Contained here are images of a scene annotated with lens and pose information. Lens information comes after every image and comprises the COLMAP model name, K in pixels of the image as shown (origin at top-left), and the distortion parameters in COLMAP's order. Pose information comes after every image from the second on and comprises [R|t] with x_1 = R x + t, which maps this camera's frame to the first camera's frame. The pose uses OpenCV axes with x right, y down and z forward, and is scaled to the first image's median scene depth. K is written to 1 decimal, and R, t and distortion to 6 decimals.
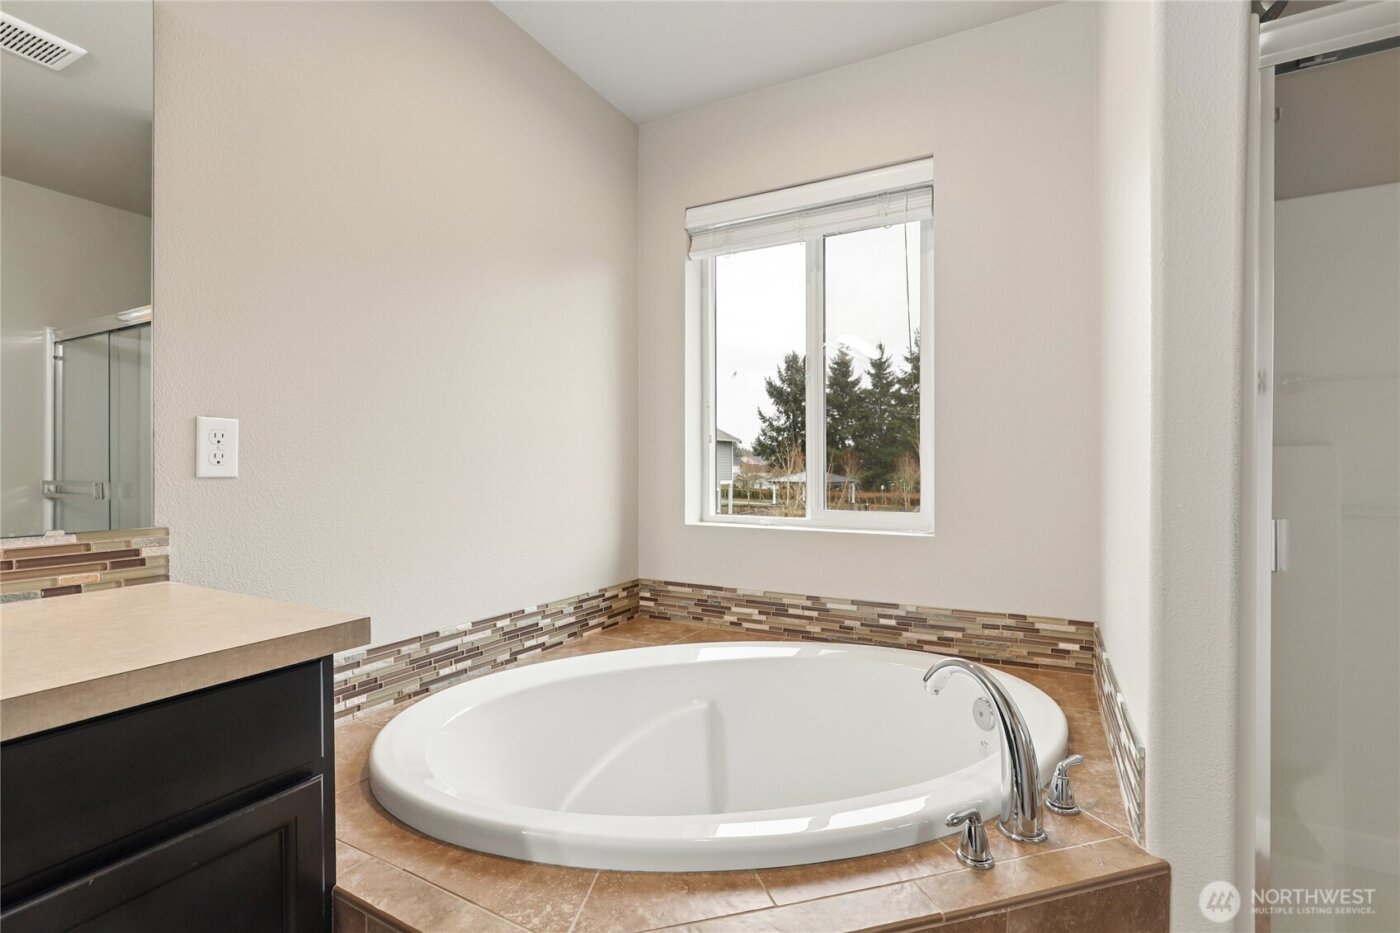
lens RADIAL K [[640.4, 0, 694.8], [0, 640.4, 467.9], [0, 0, 1]] dist [-0.010029, 0.000250]
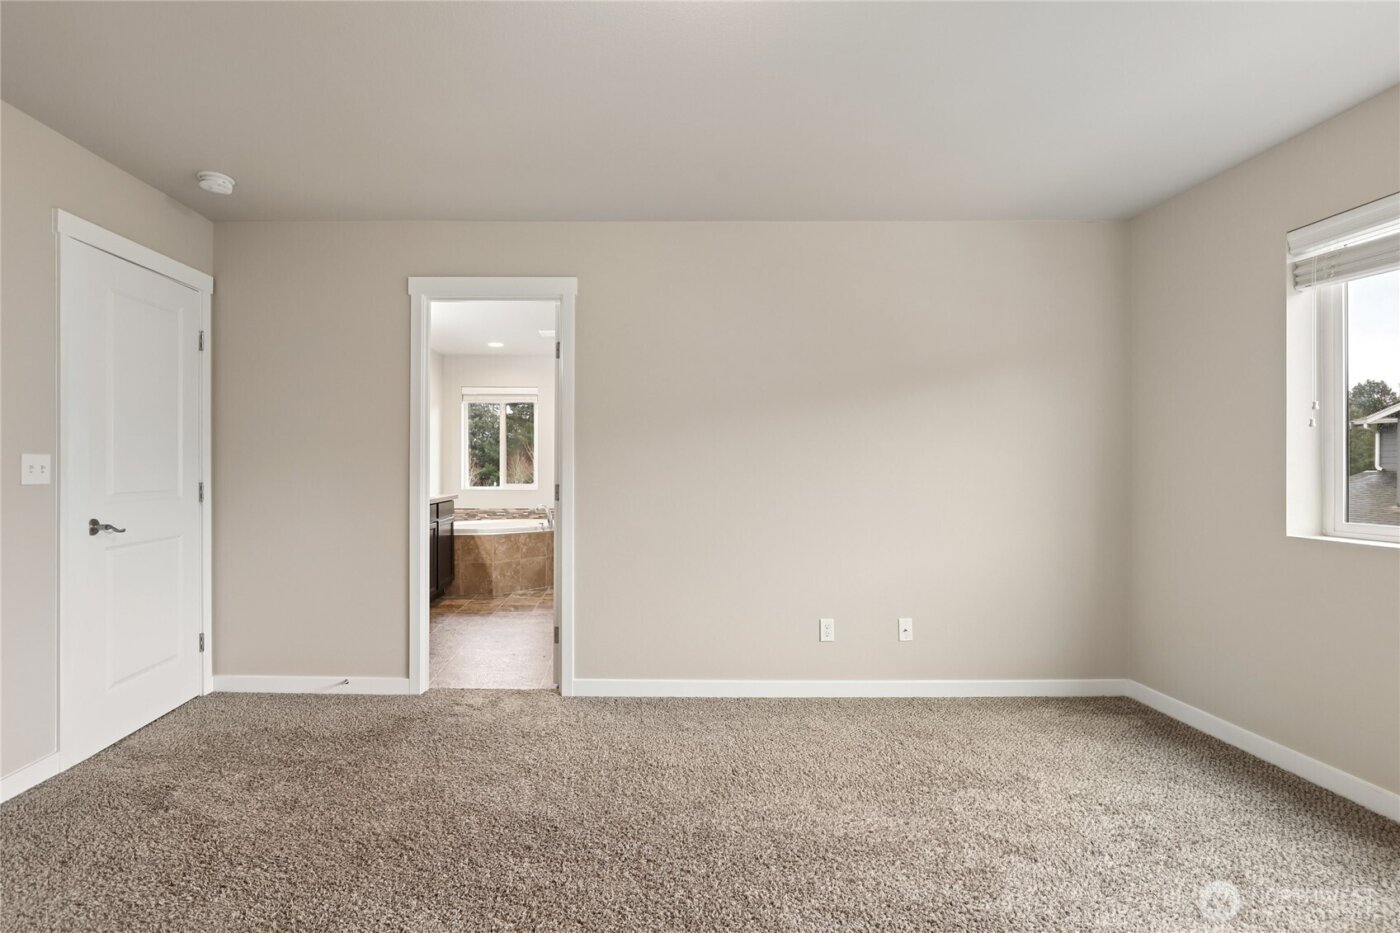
lens RADIAL K [[640.4, 0, 701.7], [0, 640.4, 462.8], [0, 0, 1]] dist [-0.010029, 0.000250]
pose [[0.824967, 0.000579, 0.565180, -0.884810], [0.000950, 0.999997, -0.002412, -0.040694], [-0.565179, 0.002527, 0.824964, -2.453127]]
